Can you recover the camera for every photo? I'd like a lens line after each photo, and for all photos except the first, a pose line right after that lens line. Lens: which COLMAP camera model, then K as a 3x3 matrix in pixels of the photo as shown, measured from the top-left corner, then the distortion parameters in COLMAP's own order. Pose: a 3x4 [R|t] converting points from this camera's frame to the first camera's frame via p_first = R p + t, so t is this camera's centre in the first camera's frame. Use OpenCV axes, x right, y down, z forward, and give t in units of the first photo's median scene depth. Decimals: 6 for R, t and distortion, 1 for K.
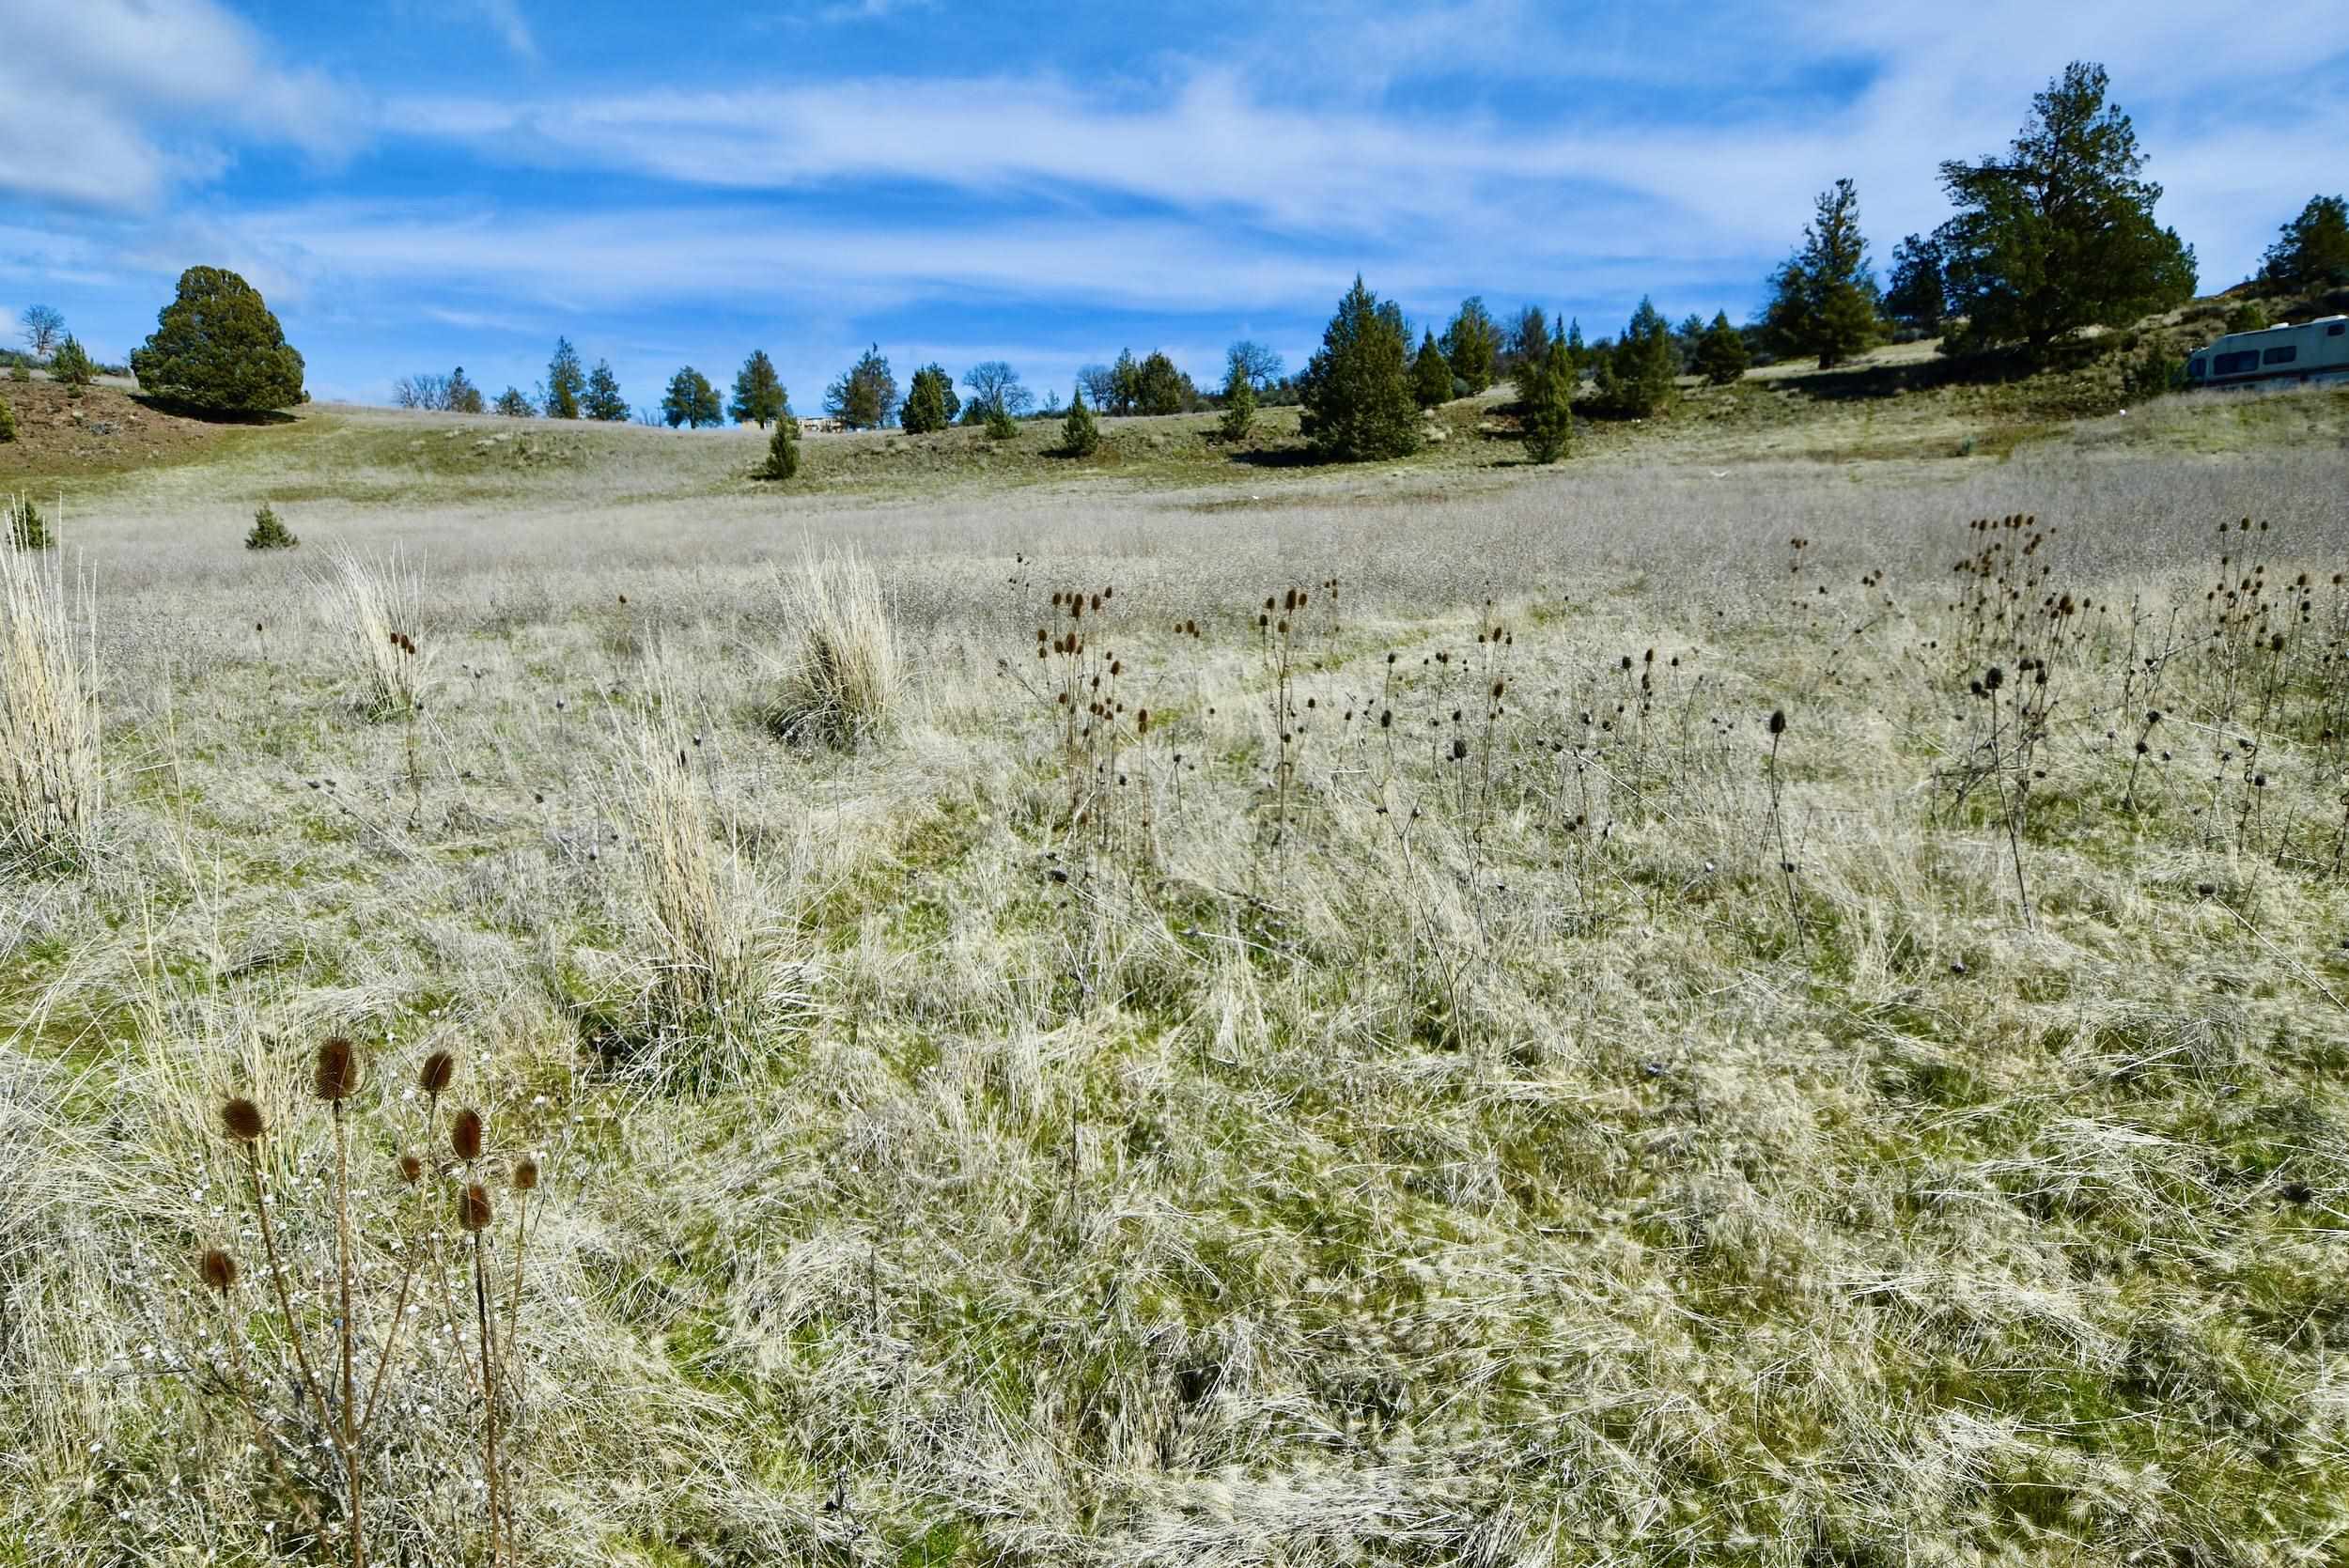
lens RADIAL K [[1369.6, 0, 1166.0], [0, 1369.6, 789.6], [0, 0, 1]] dist [0.003722, -0.010237]
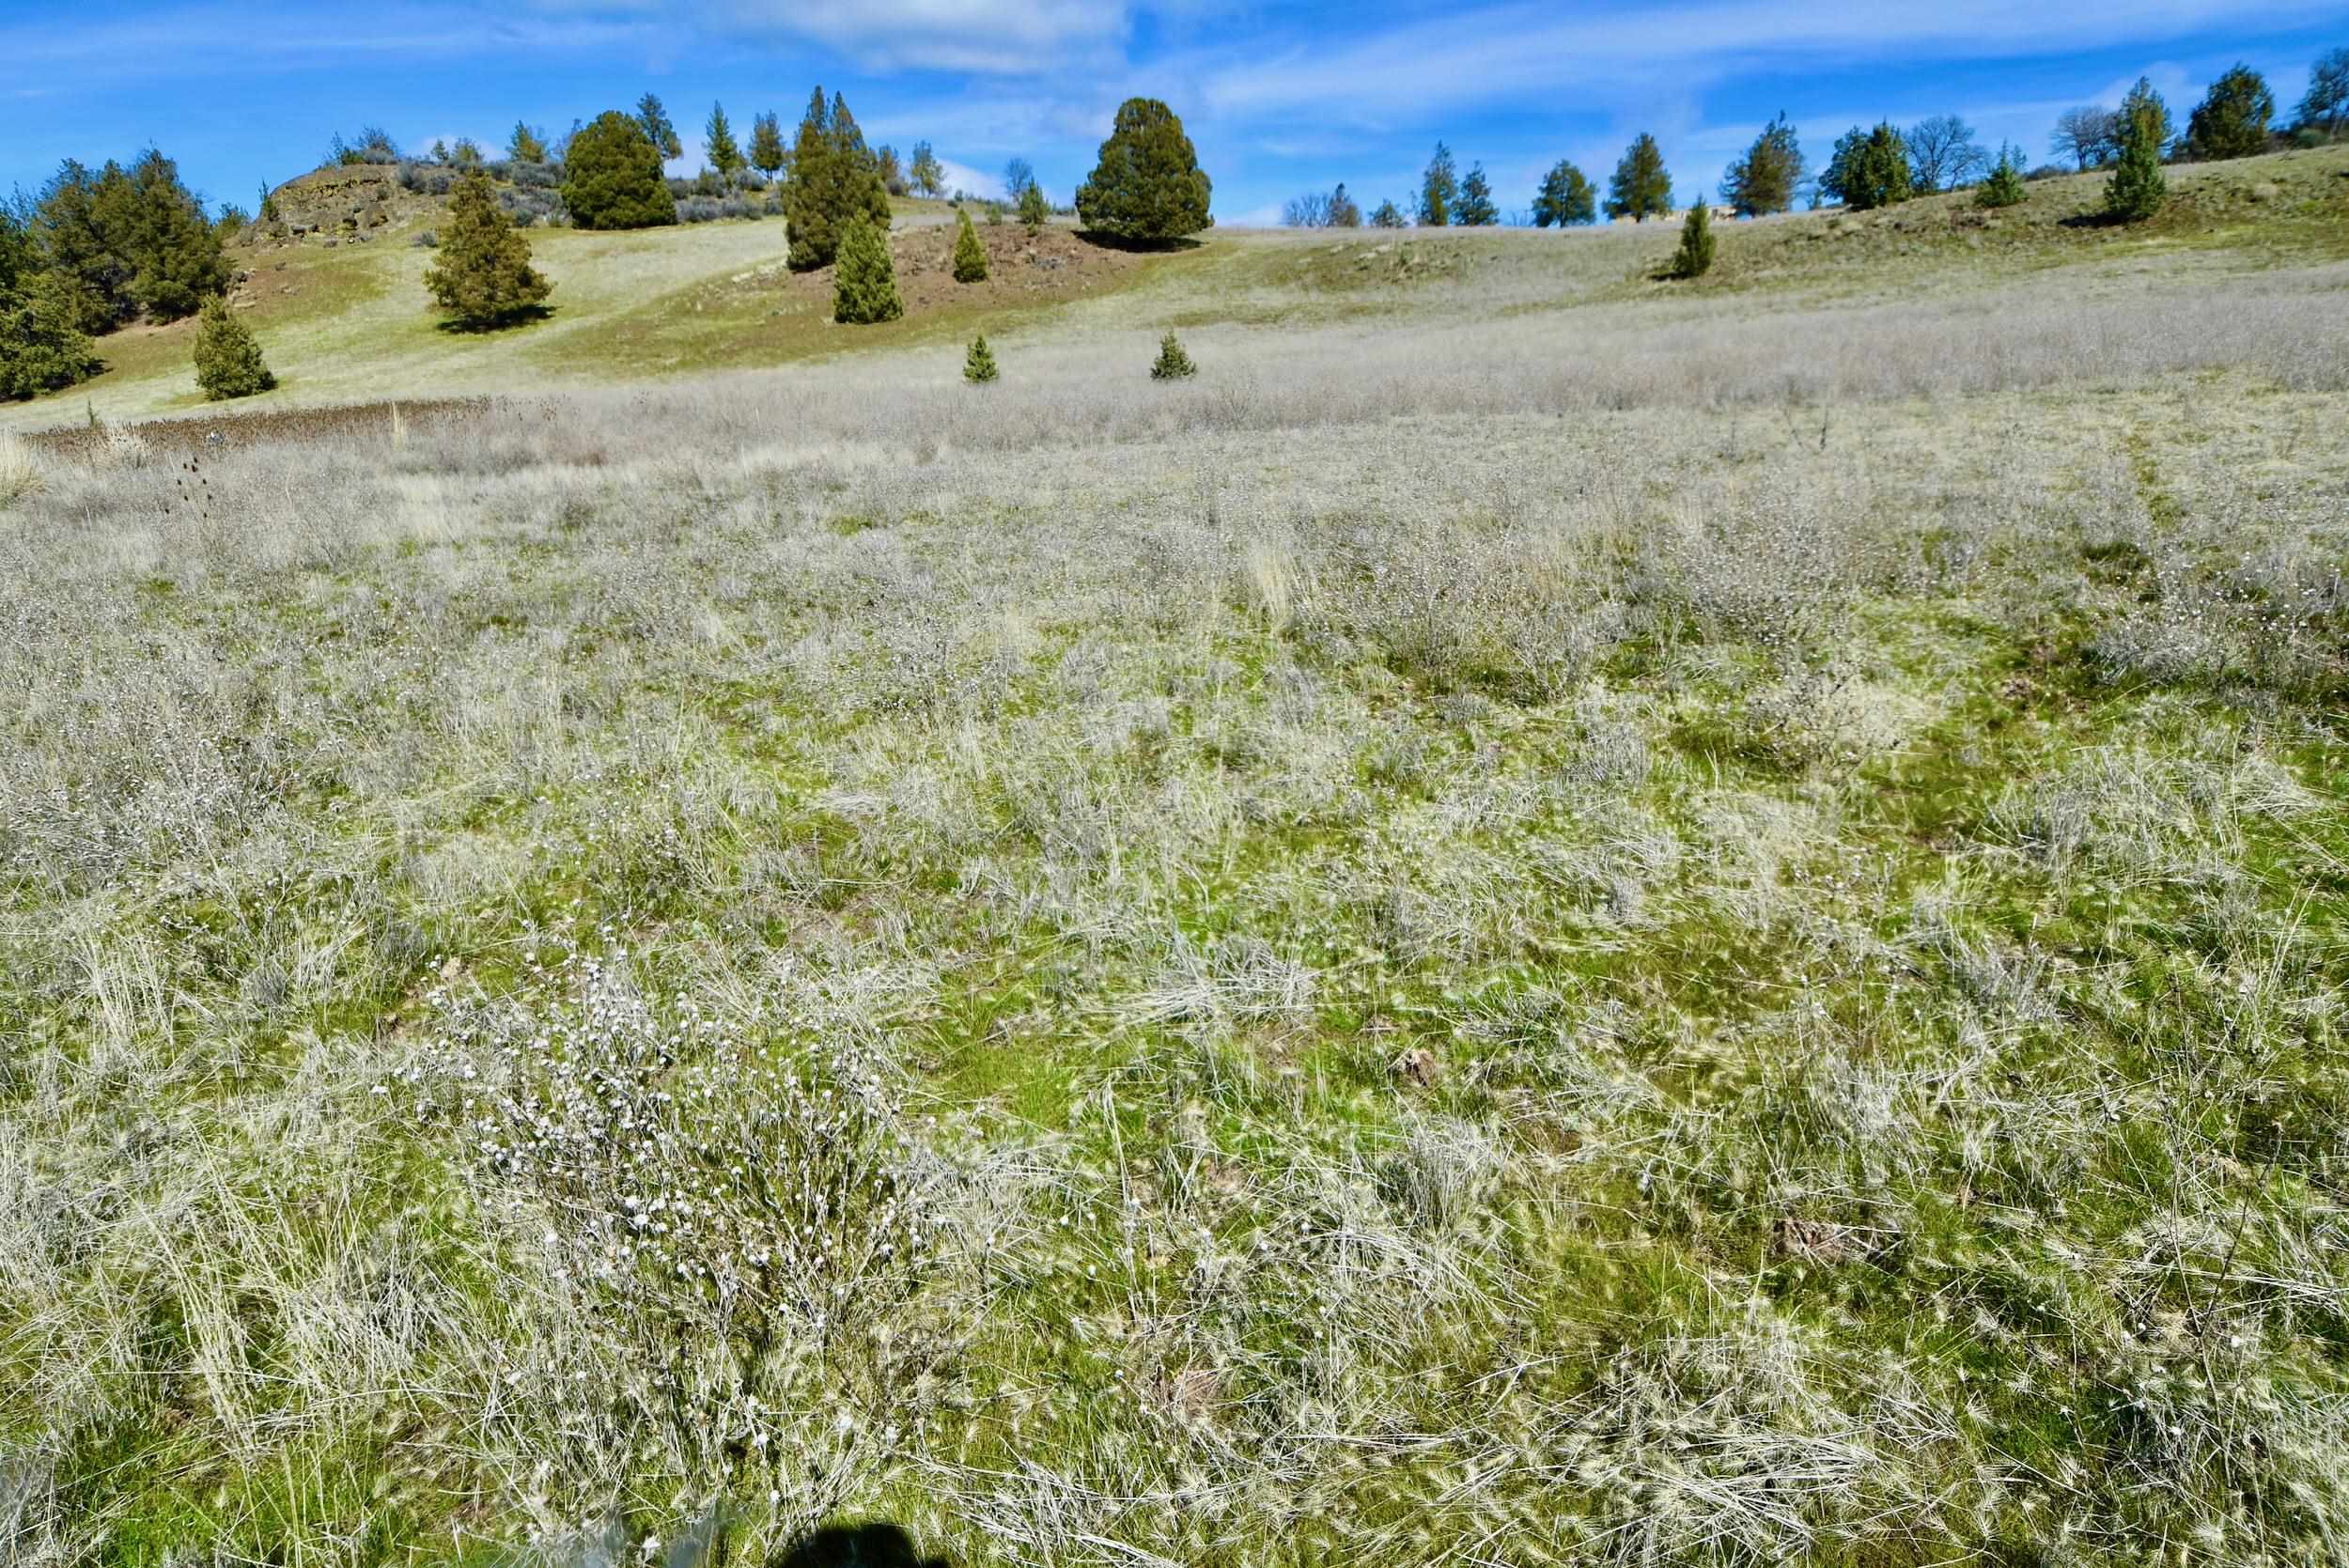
lens RADIAL K [[1369.6, 0, 1166.0], [0, 1369.6, 789.6], [0, 0, 1]] dist [0.003722, -0.010237]
pose [[0.838322, 0.140833, -0.526671, -0.063077], [-0.071424, 0.986103, 0.149998, -0.020117], [0.540477, -0.088130, 0.836731, 0.095818]]
